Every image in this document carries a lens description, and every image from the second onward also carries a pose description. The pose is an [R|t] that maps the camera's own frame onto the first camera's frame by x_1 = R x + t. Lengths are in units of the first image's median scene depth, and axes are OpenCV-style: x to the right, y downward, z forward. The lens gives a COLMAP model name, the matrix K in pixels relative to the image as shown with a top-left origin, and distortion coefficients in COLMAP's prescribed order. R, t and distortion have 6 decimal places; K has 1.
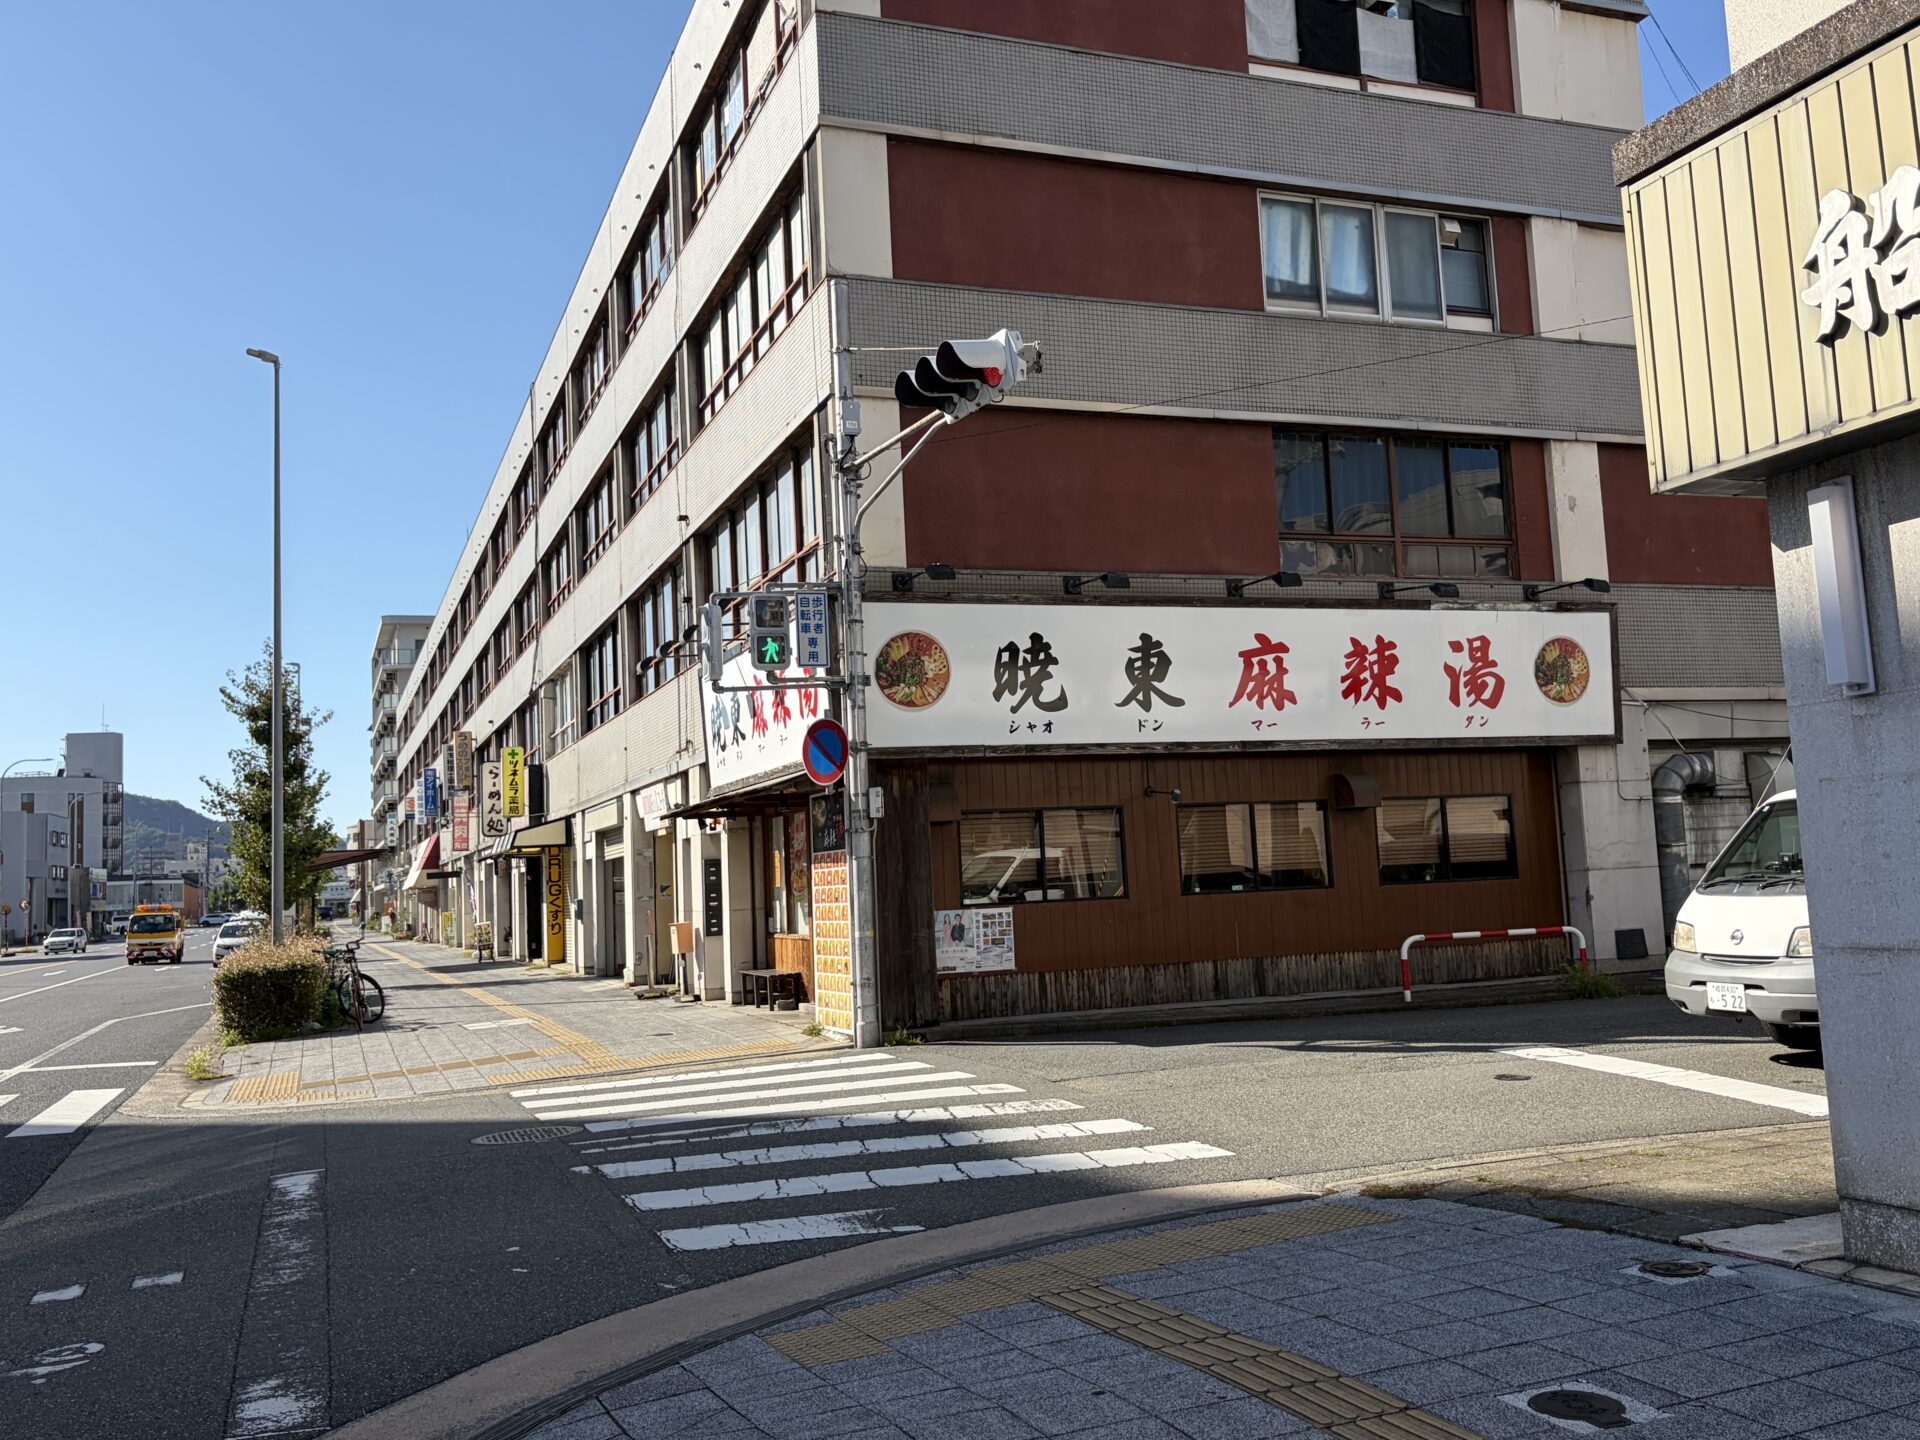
lens RADIAL K [[1700.3, 0, 960.0], [0, 1700.3, 720.0], [0, 0, 1]] dist [0.006020, -0.010695]
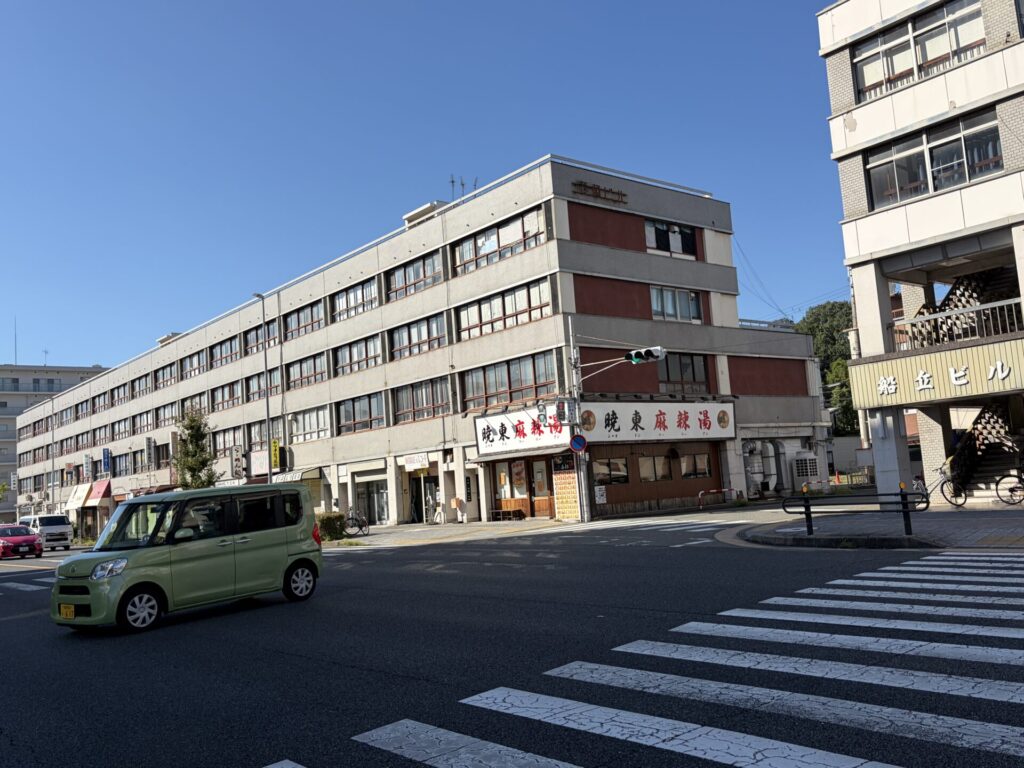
lens RADIAL K [[906.8, 0, 512.0], [0, 906.8, 384.0], [0, 0, 1]] dist [0.006020, -0.010695]
pose [[0.947291, 0.015638, 0.319994, -0.701624], [-0.002998, 0.999197, -0.039954, -0.026029], [-0.320361, 0.036889, 0.946577, -0.699919]]
